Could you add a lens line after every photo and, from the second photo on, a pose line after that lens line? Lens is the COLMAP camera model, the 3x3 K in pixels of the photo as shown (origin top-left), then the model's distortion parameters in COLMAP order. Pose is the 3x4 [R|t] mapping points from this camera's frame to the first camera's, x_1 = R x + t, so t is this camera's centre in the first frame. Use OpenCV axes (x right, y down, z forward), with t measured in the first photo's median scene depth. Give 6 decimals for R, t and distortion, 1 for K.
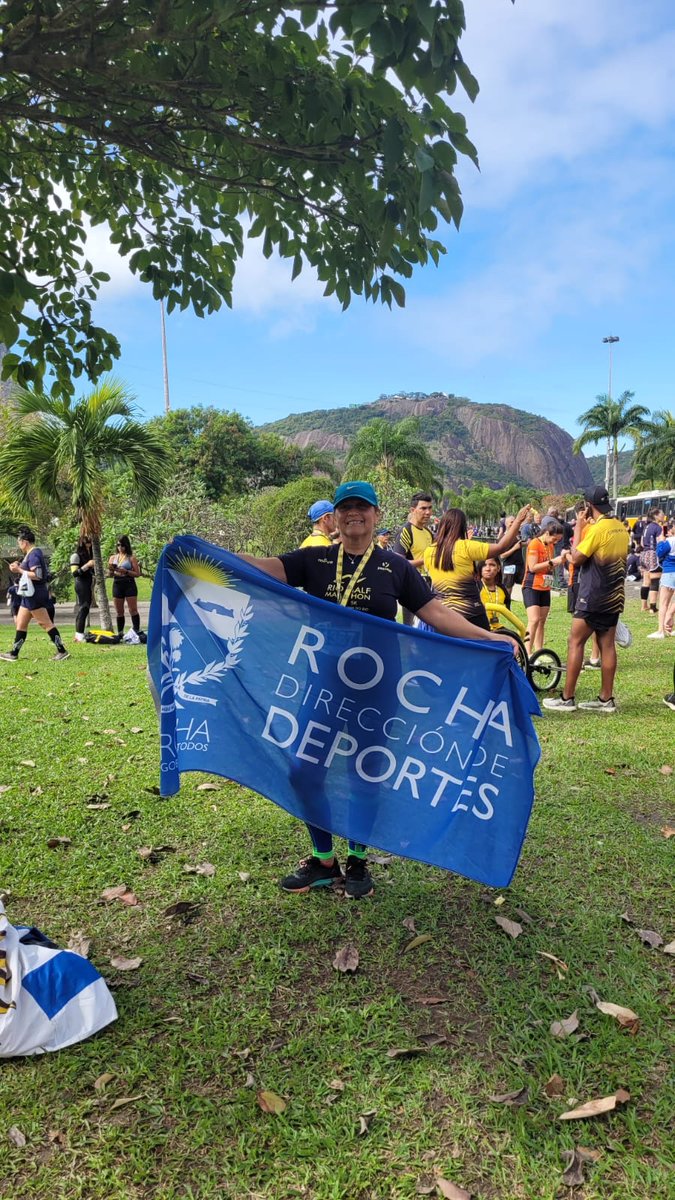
lens RADIAL K [[895.3, 0, 337.7], [0, 895.3, 627.5], [0, 0, 1]] dist [0.031557, -0.010329]
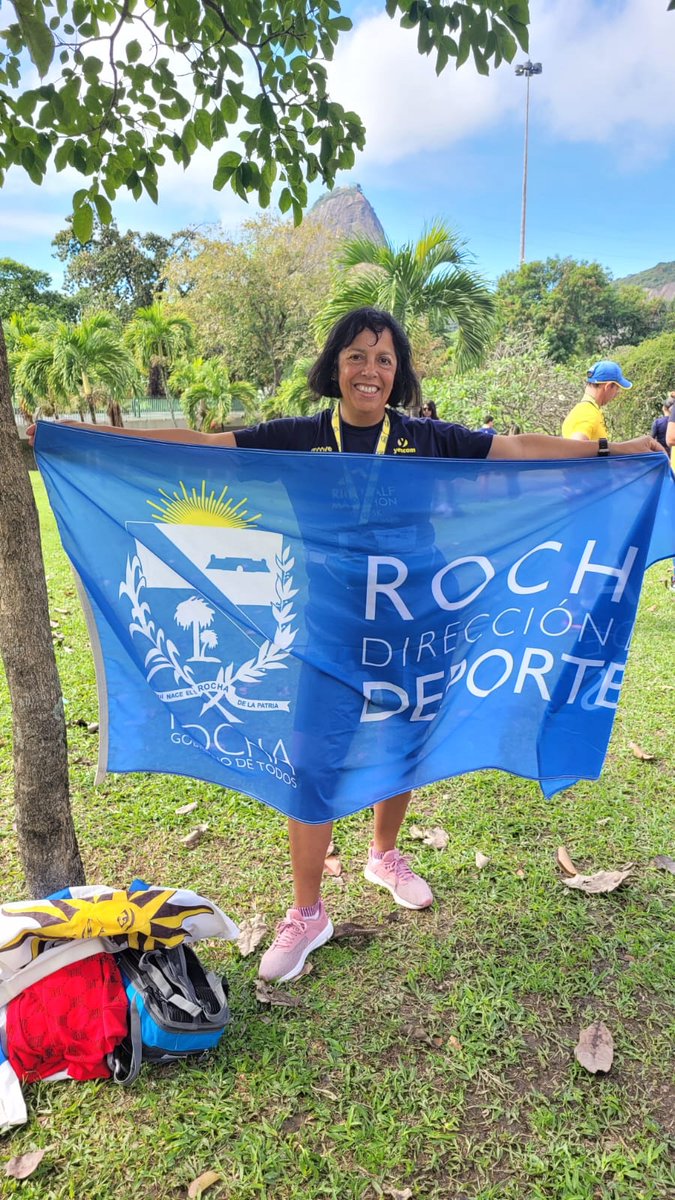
lens RADIAL K [[895.3, 0, 337.7], [0, 895.3, 627.5], [0, 0, 1]] dist [0.031557, -0.010329]
pose [[0.931983, 0.105397, -0.346842, 0.027230], [-0.053627, 0.986358, 0.155632, -0.032436], [0.358514, -0.126446, 0.924921, 0.272779]]
